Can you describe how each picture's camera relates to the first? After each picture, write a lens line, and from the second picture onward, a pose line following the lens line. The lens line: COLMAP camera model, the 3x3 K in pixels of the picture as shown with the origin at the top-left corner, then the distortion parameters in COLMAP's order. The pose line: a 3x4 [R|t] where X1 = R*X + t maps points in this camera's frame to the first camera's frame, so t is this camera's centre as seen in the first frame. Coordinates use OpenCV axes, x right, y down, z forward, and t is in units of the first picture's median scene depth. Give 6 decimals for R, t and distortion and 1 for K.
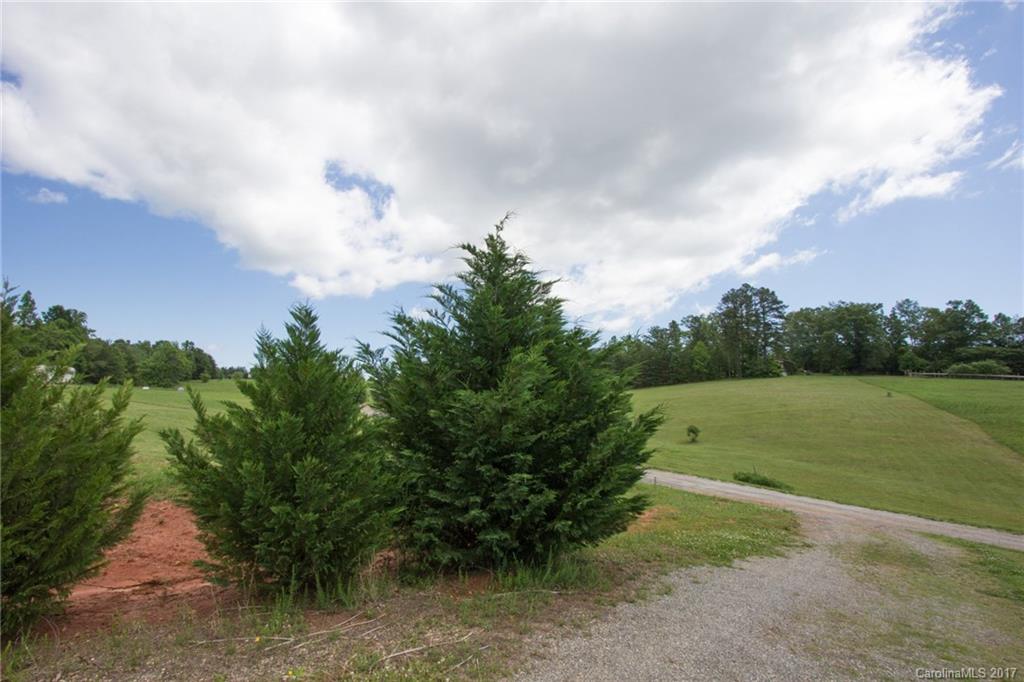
lens RADIAL K [[475.2, 0, 517.4], [0, 475.2, 331.6], [0, 0, 1]] dist [-0.011790, 0.002766]
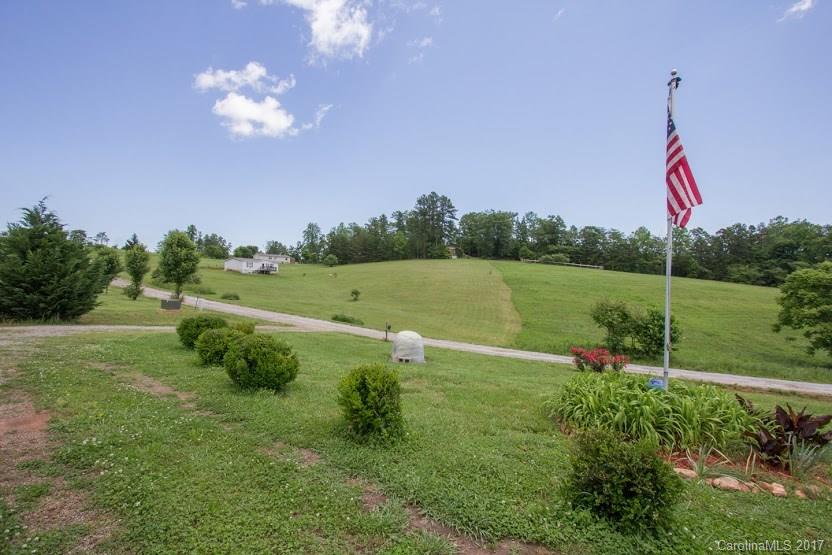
lens RADIAL K [[386.1, 0, 415.4], [0, 386.1, 276.9], [0, 0, 1]] dist [-0.011790, 0.002766]
pose [[0.946208, 0.021275, 0.322857, 0.072311], [-0.072030, 0.986646, 0.146084, -0.016212], [-0.315438, -0.161482, 0.935106, -0.095154]]
